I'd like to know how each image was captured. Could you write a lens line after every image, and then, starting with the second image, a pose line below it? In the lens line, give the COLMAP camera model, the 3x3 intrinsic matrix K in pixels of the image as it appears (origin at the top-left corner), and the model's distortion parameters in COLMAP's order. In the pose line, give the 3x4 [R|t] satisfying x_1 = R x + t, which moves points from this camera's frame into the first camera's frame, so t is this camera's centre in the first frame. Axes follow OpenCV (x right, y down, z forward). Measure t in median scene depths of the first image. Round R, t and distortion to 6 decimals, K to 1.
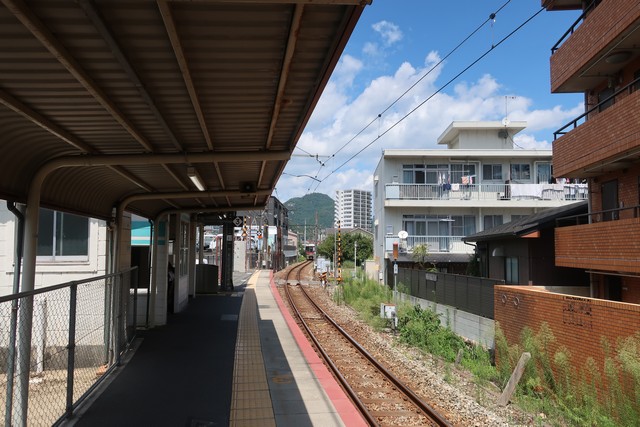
lens RADIAL K [[502.3, 0, 320.8], [0, 502.3, 215.0], [0, 0, 1]] dist [-0.006845, 0.005372]
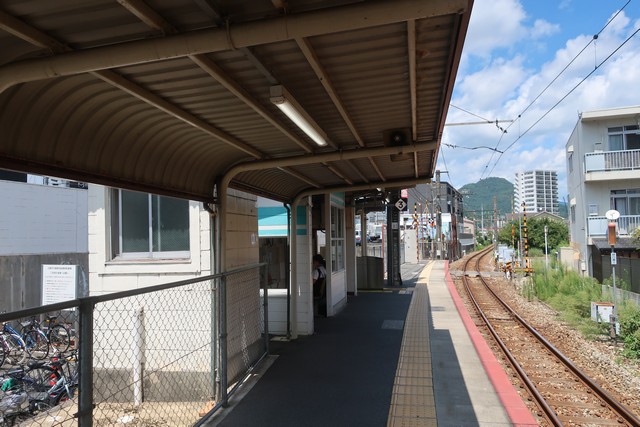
lens RADIAL K [[502.3, 0, 320.8], [0, 502.3, 215.0], [0, 0, 1]] dist [-0.006845, 0.005372]
pose [[0.941467, -0.042747, -0.334383, -0.009141], [0.049446, 0.998710, 0.011542, 0.009372], [0.333458, -0.027400, 0.942367, 0.117839]]
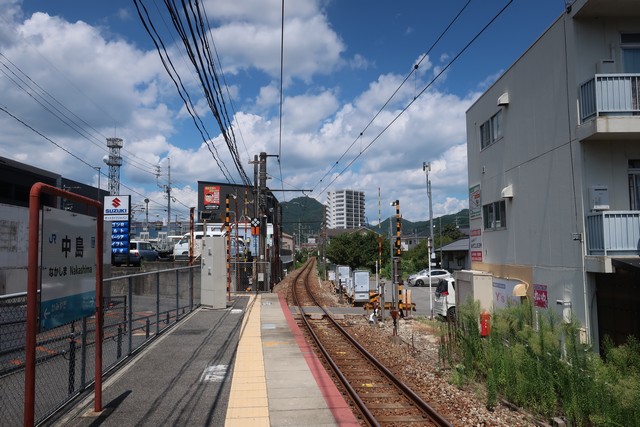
lens RADIAL K [[502.3, 0, 320.8], [0, 502.3, 215.0], [0, 0, 1]] dist [-0.006845, 0.005372]
pose [[0.999532, -0.017808, 0.024882, -0.115672], [0.018007, 0.999807, -0.007806, 0.056085], [-0.024738, 0.008250, 0.999660, 0.832940]]
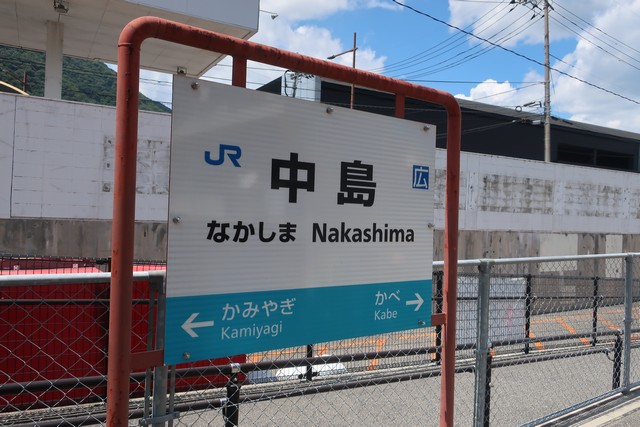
lens RADIAL K [[502.3, 0, 320.8], [0, 502.3, 215.0], [0, 0, 1]] dist [-0.006845, 0.005372]
pose [[0.503449, 0.008608, -0.863982, -0.132147], [0.030964, 0.999128, 0.027998, 0.069391], [0.863470, -0.040847, 0.502743, 0.992718]]
